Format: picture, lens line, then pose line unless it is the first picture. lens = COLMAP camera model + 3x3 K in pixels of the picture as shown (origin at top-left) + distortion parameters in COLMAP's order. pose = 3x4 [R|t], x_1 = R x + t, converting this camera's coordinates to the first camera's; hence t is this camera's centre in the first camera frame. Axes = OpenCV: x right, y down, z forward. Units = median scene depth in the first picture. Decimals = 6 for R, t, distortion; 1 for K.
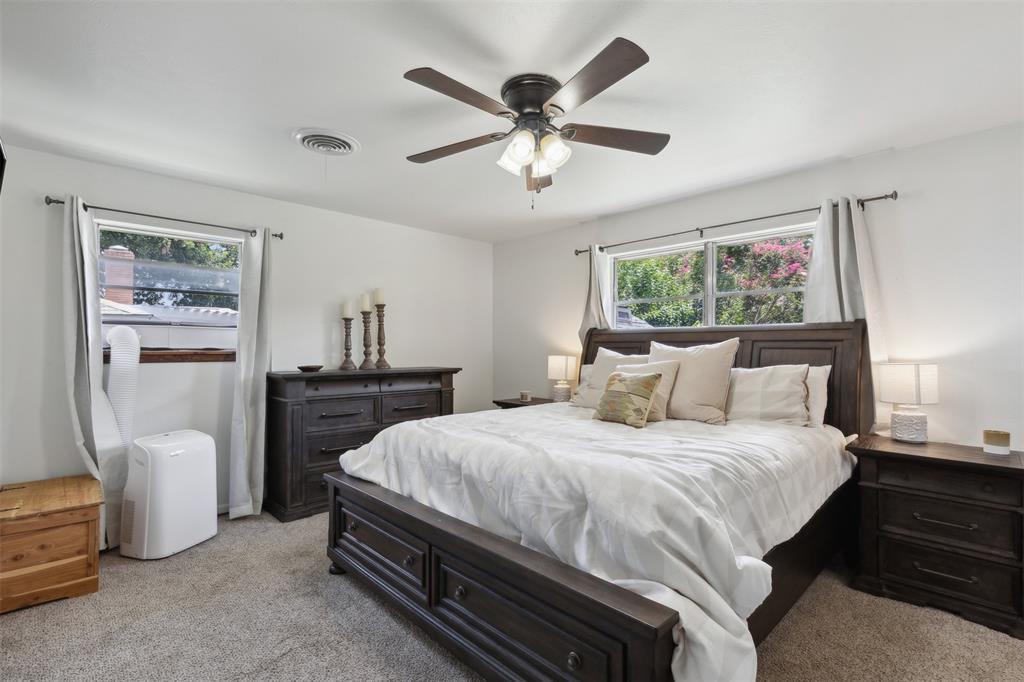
lens RADIAL K [[464.9, 0, 516.9], [0, 464.9, 343.8], [0, 0, 1]] dist [-0.000237, -0.000588]
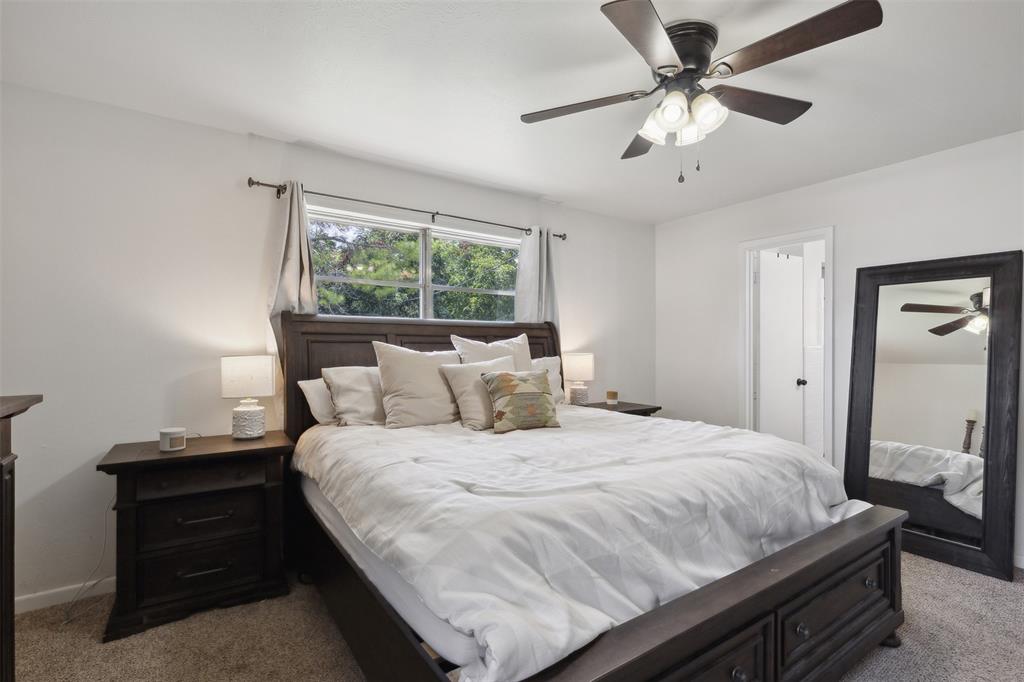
lens RADIAL K [[489.7, 0, 513.0], [0, 489.7, 348.9], [0, 0, 1]] dist [0.000596, -0.000042]
pose [[0.172063, -0.005525, 0.985071, -0.677100], [-0.011486, 0.999905, 0.007614, 0.015002], [-0.985019, -0.012625, 0.171983, 0.861153]]
